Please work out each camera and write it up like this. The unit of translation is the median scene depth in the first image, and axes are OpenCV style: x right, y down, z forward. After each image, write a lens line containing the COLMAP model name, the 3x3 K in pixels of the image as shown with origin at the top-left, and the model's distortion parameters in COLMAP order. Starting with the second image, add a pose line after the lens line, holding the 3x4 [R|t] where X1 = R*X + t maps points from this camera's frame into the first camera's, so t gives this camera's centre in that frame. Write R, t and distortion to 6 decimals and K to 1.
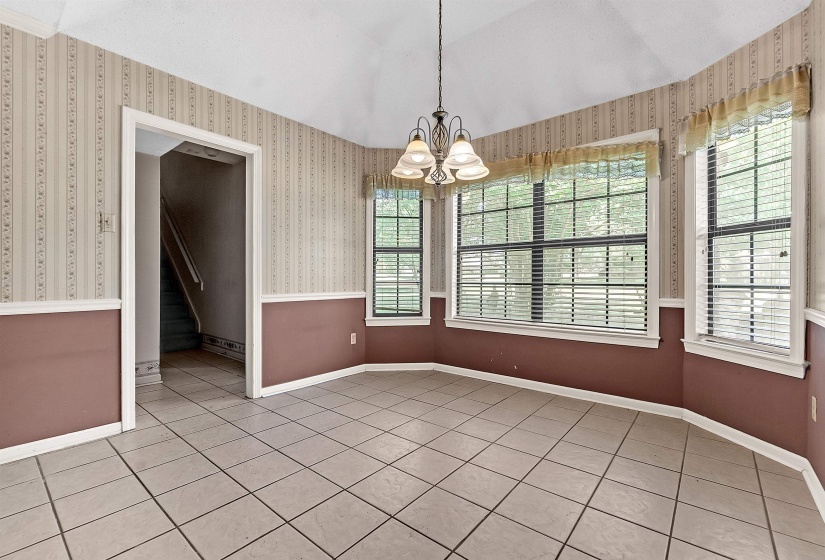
lens RADIAL K [[366.6, 0, 412.3], [0, 366.6, 275.2], [0, 0, 1]] dist [-0.000066, 0.000601]
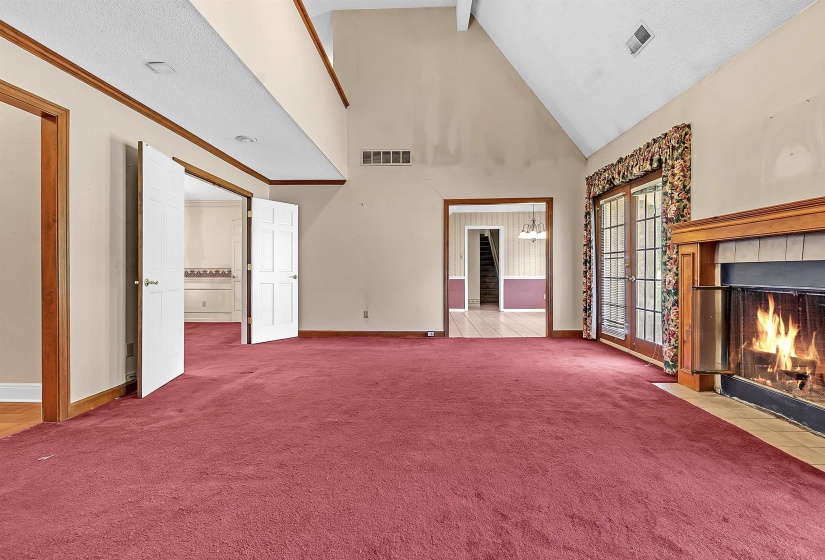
lens RADIAL K [[366.6, 0, 412.3], [0, 366.6, 275.2], [0, 0, 1]] dist [-0.000066, 0.000601]
pose [[0.615102, -0.002040, -0.788445, 1.423761], [0.007041, 0.999971, 0.002906, 0.026159], [0.788416, -0.007339, 0.615099, -1.343929]]
